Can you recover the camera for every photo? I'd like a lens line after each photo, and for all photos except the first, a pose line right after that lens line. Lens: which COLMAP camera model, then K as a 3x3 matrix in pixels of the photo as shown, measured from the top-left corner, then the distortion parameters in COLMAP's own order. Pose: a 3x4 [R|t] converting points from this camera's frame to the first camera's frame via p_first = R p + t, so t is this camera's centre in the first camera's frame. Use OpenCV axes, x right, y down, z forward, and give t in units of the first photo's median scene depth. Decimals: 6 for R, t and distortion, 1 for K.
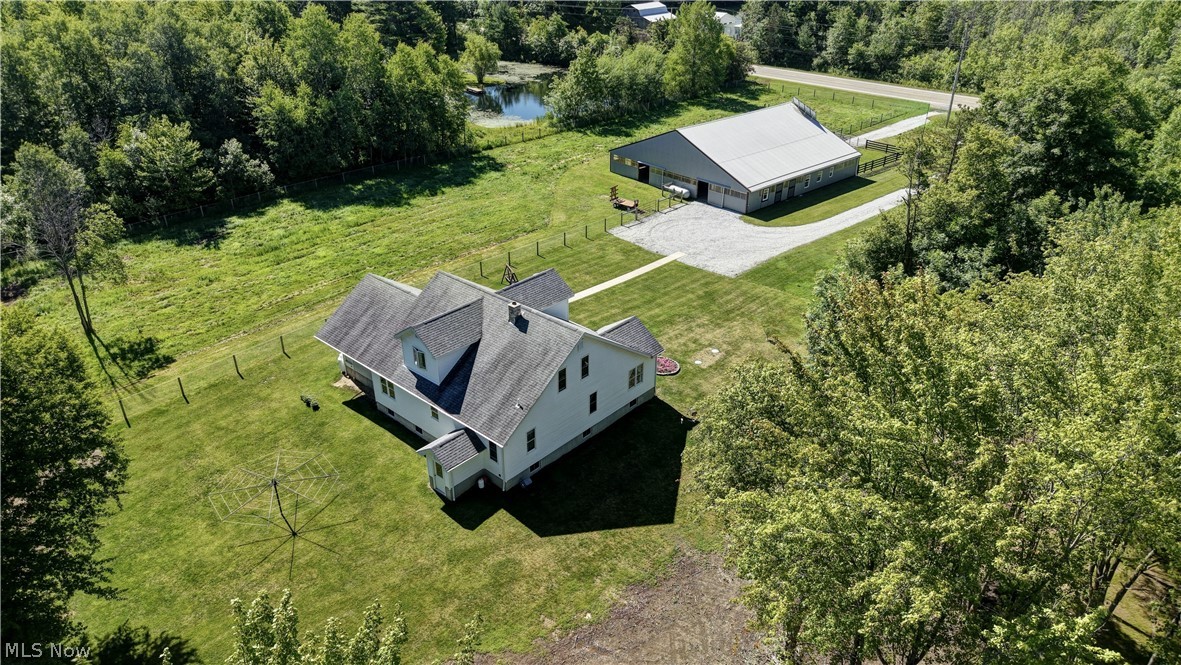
lens RADIAL K [[780.8, 0, 587.6], [0, 780.8, 340.4], [0, 0, 1]] dist [0.045364, -0.058260]
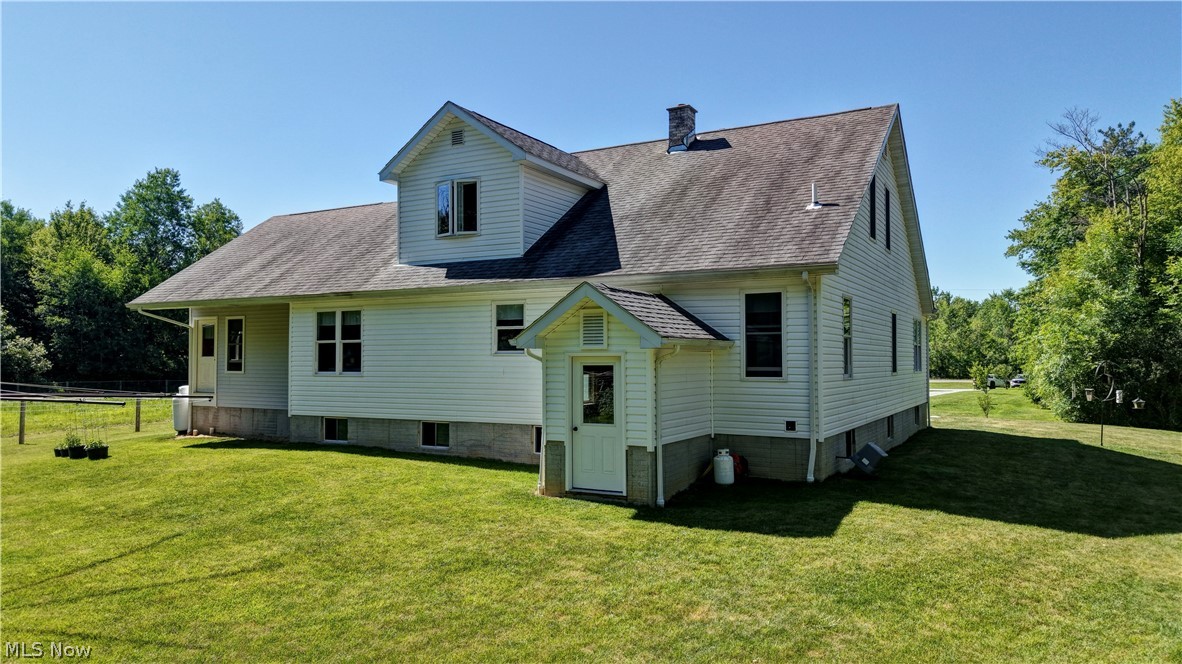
lens RADIAL K [[781.5, 0, 588.1], [0, 781.5, 339.9], [0, 0, 1]] dist [0.045364, -0.058260]
pose [[0.972674, 0.001535, 0.232171, -0.122446], [0.113662, 0.868806, -0.481930, 0.133239], [-0.202451, 0.495150, 0.844890, 0.358244]]
